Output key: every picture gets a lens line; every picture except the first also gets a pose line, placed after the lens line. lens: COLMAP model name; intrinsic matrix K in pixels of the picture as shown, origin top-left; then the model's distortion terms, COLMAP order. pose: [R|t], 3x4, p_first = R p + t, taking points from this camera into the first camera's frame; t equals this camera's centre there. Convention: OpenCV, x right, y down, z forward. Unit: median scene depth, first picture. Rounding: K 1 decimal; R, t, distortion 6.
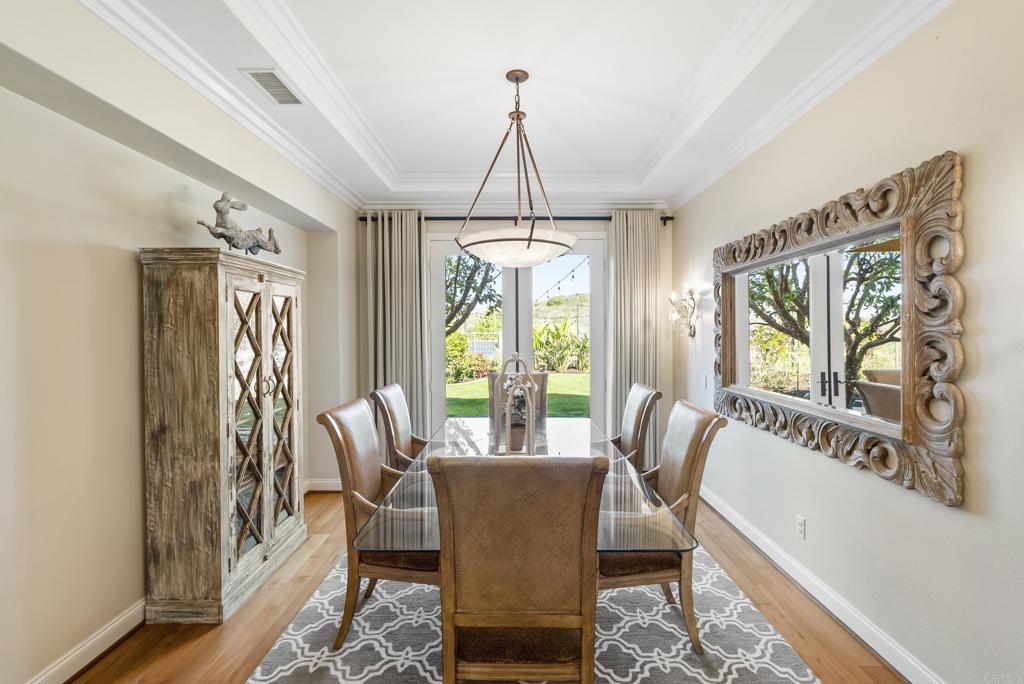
lens RADIAL K [[465.2, 0, 511.9], [0, 465.2, 336.7], [0, 0, 1]] dist [-0.010316, 0.005069]
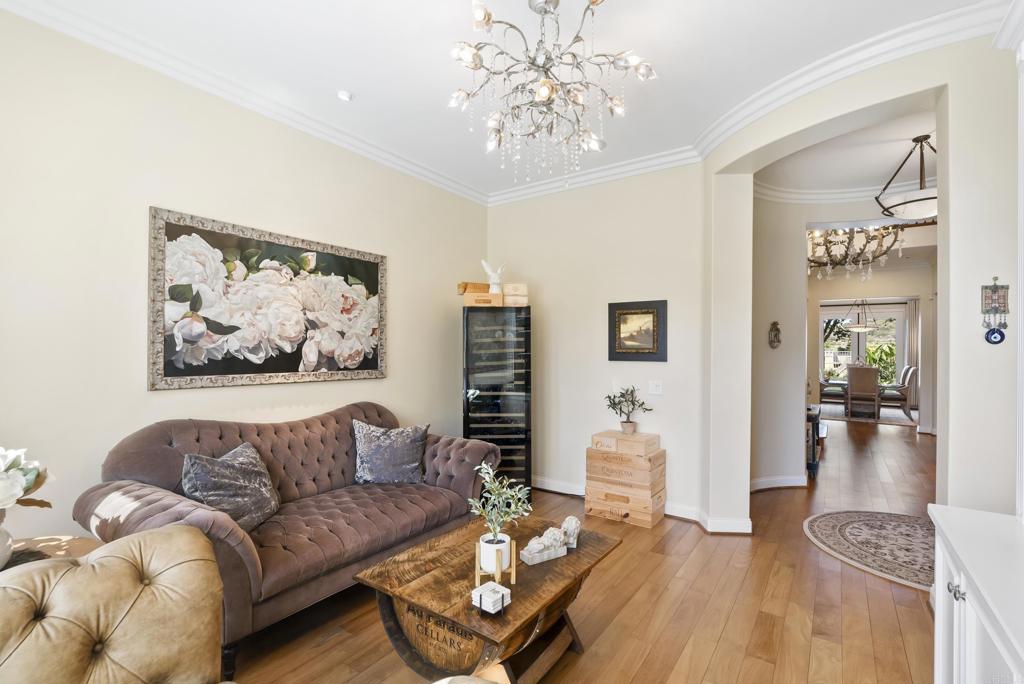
lens RADIAL K [[465.2, 0, 518.5], [0, 465.2, 344.2], [0, 0, 1]] dist [-0.010316, 0.005069]
pose [[0.824948, 0.005284, -0.565184, -0.027238], [-0.017730, 0.999706, -0.016533, 0.009207], [0.564930, 0.023659, 0.824800, -0.633742]]
